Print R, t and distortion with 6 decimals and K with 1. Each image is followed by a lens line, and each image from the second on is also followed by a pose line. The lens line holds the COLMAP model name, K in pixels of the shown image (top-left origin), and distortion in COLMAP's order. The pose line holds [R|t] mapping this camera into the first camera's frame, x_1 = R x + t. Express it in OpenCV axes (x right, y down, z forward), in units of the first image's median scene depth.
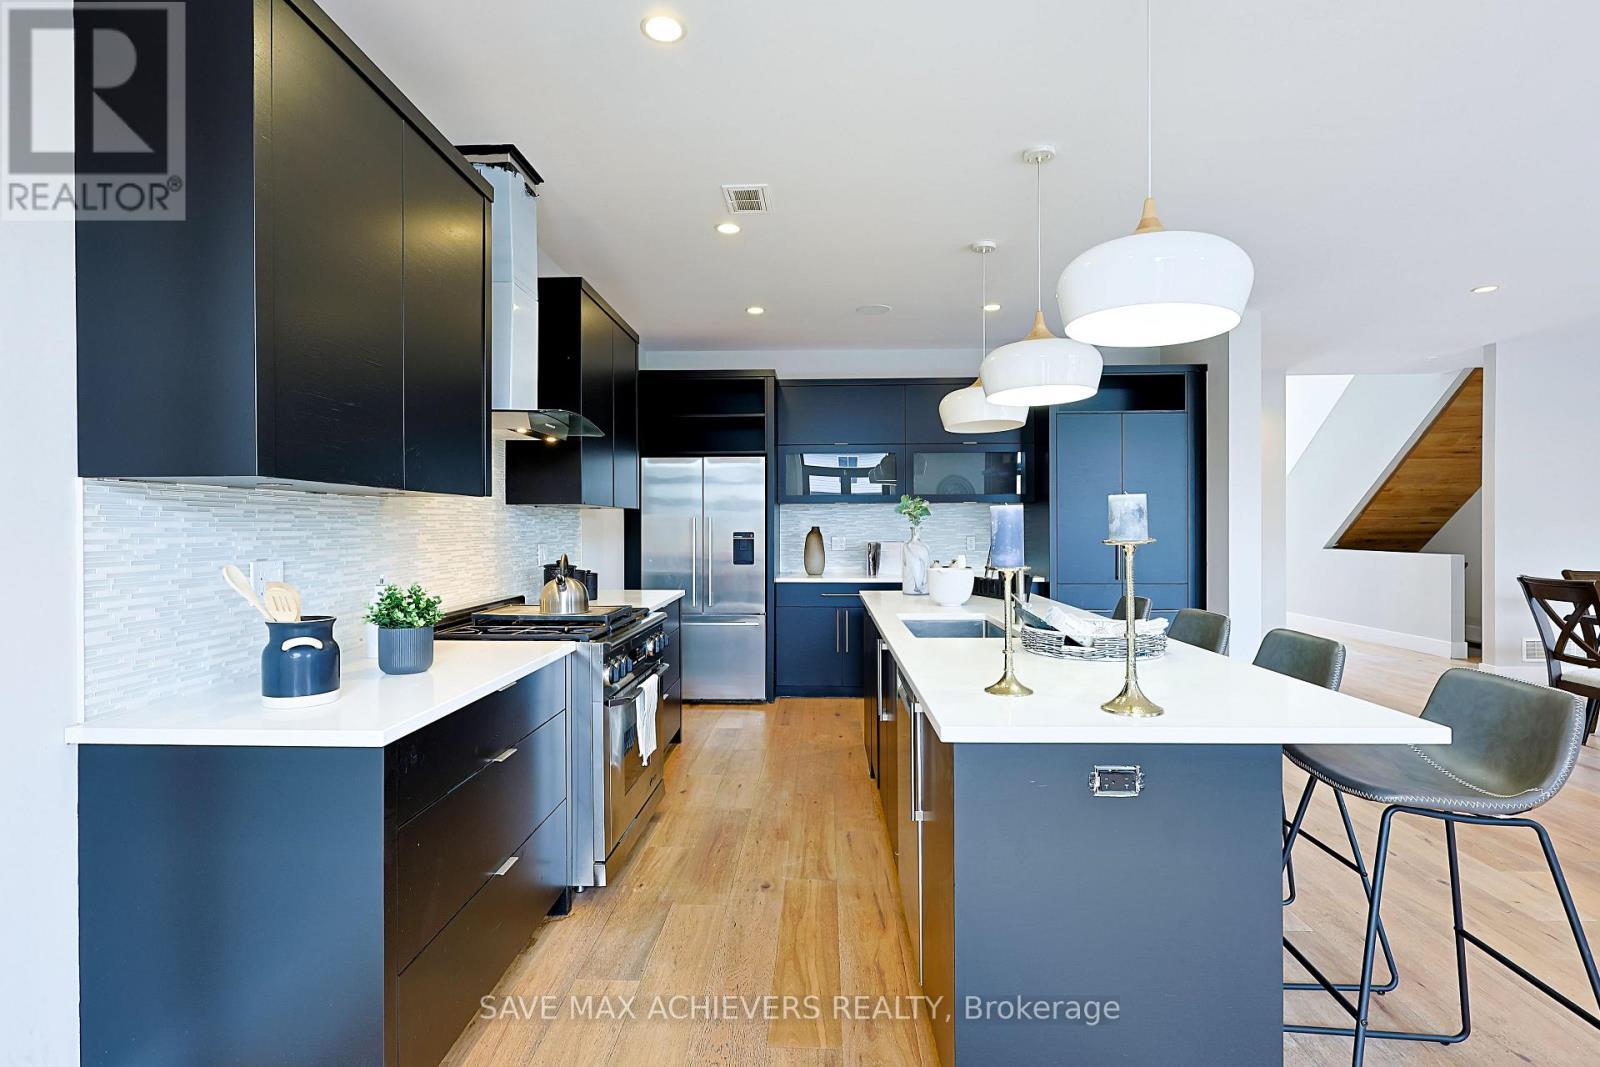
lens RADIAL K [[798.1, 0, 795.0], [0, 798.1, 516.4], [0, 0, 1]] dist [0.001647, -0.000834]
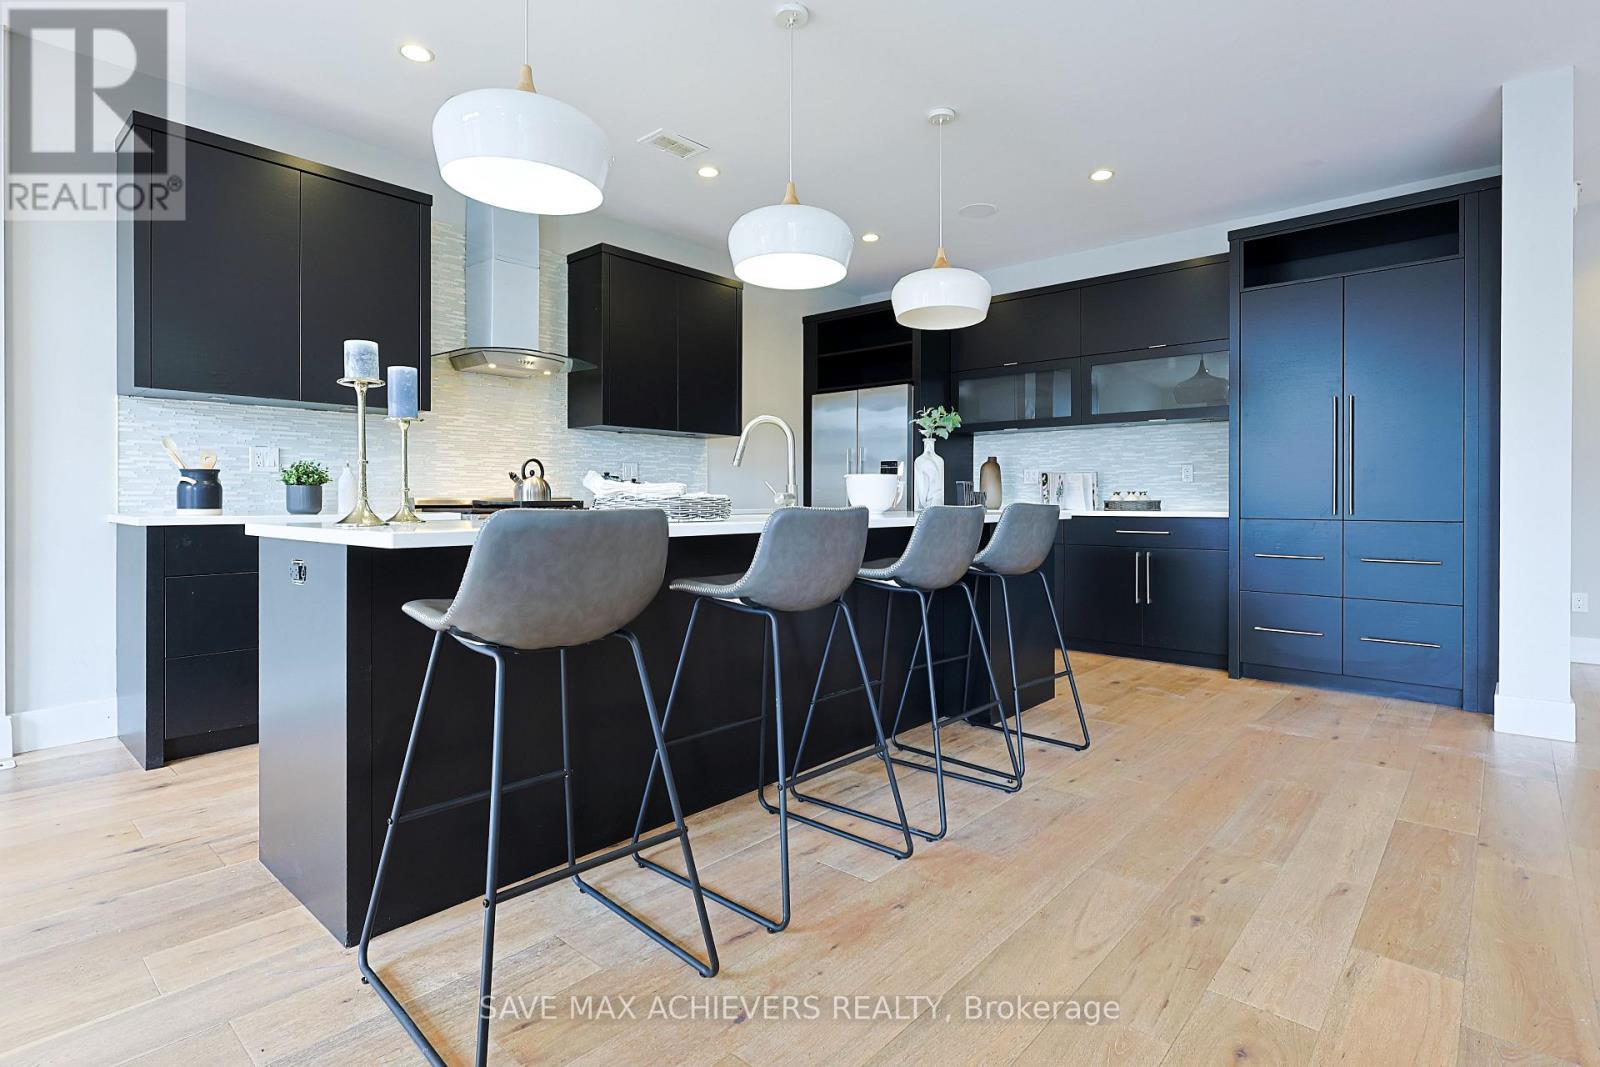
lens RADIAL K [[798.1, 0, 807.6], [0, 798.1, 499.5], [0, 0, 1]] dist [0.001647, -0.000834]
pose [[0.766175, 0.001742, -0.642630, 0.833382], [0.004489, 0.999957, 0.008063, 0.098358], [0.642617, -0.009062, 0.766134, 0.258683]]
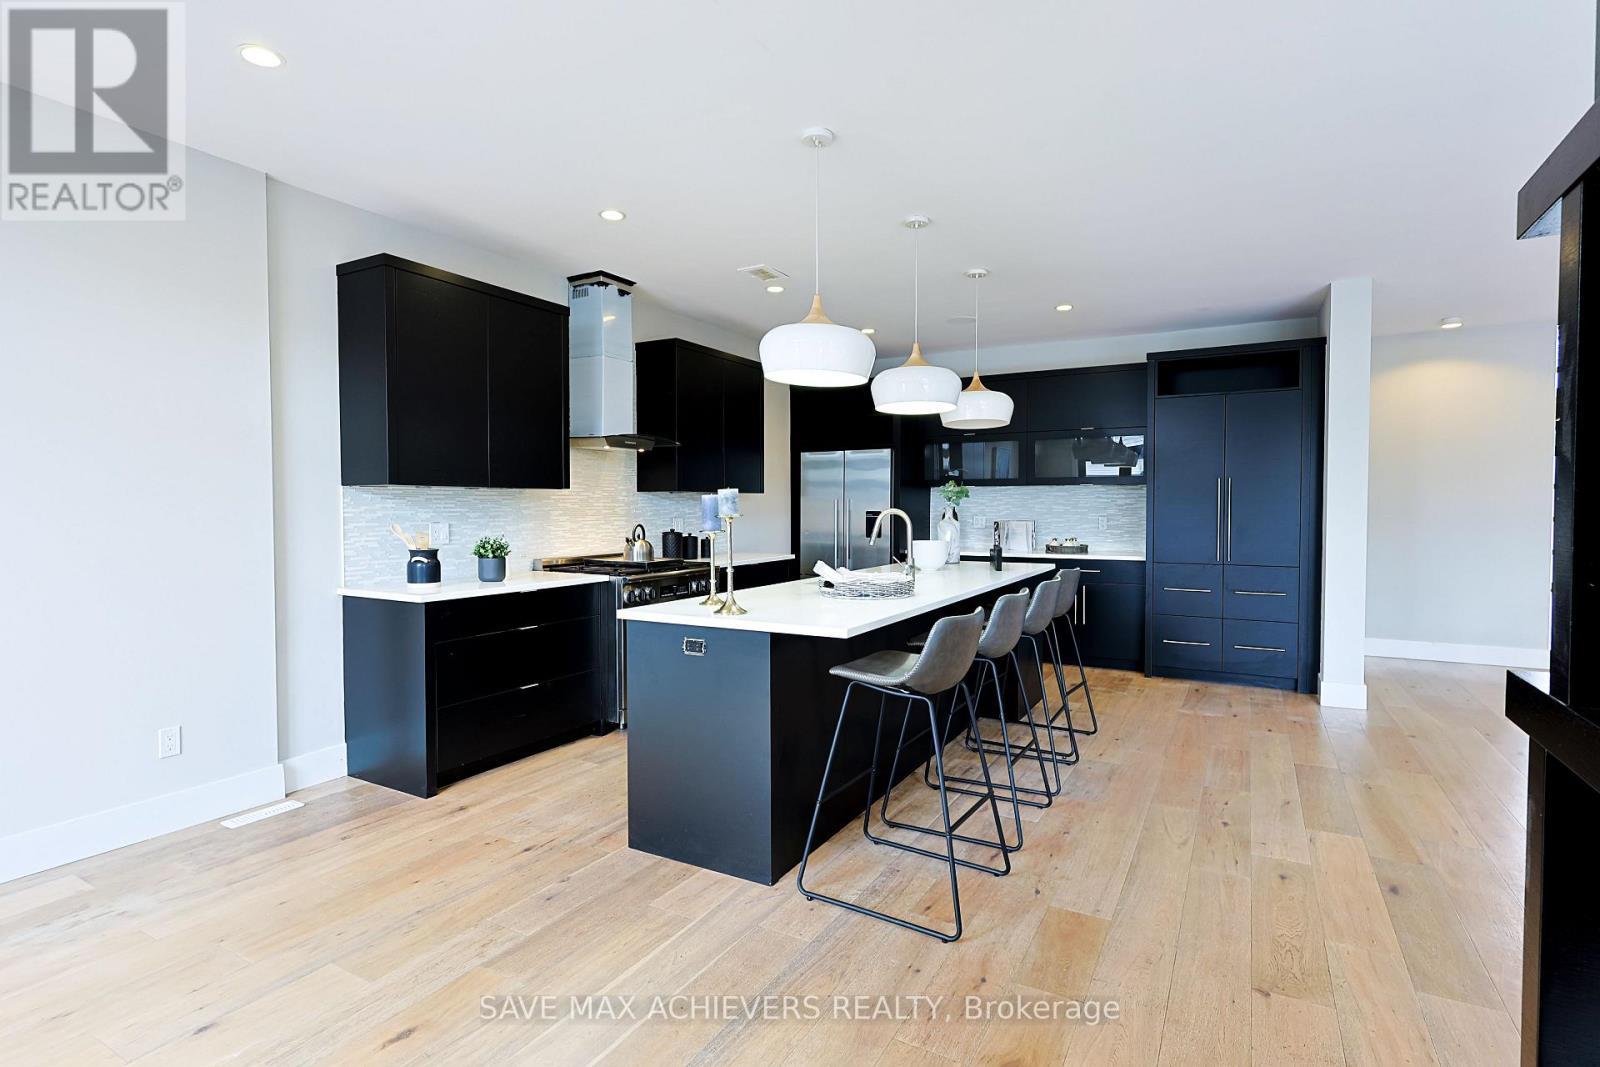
lens RADIAL K [[798.1, 0, 808.2], [0, 798.1, 526.1], [0, 0, 1]] dist [0.001647, -0.000834]
pose [[0.887964, 0.013863, -0.459703, 0.677928], [0.003758, 0.999294, 0.037394, -0.005571], [0.459897, -0.034932, 0.887285, -0.229262]]
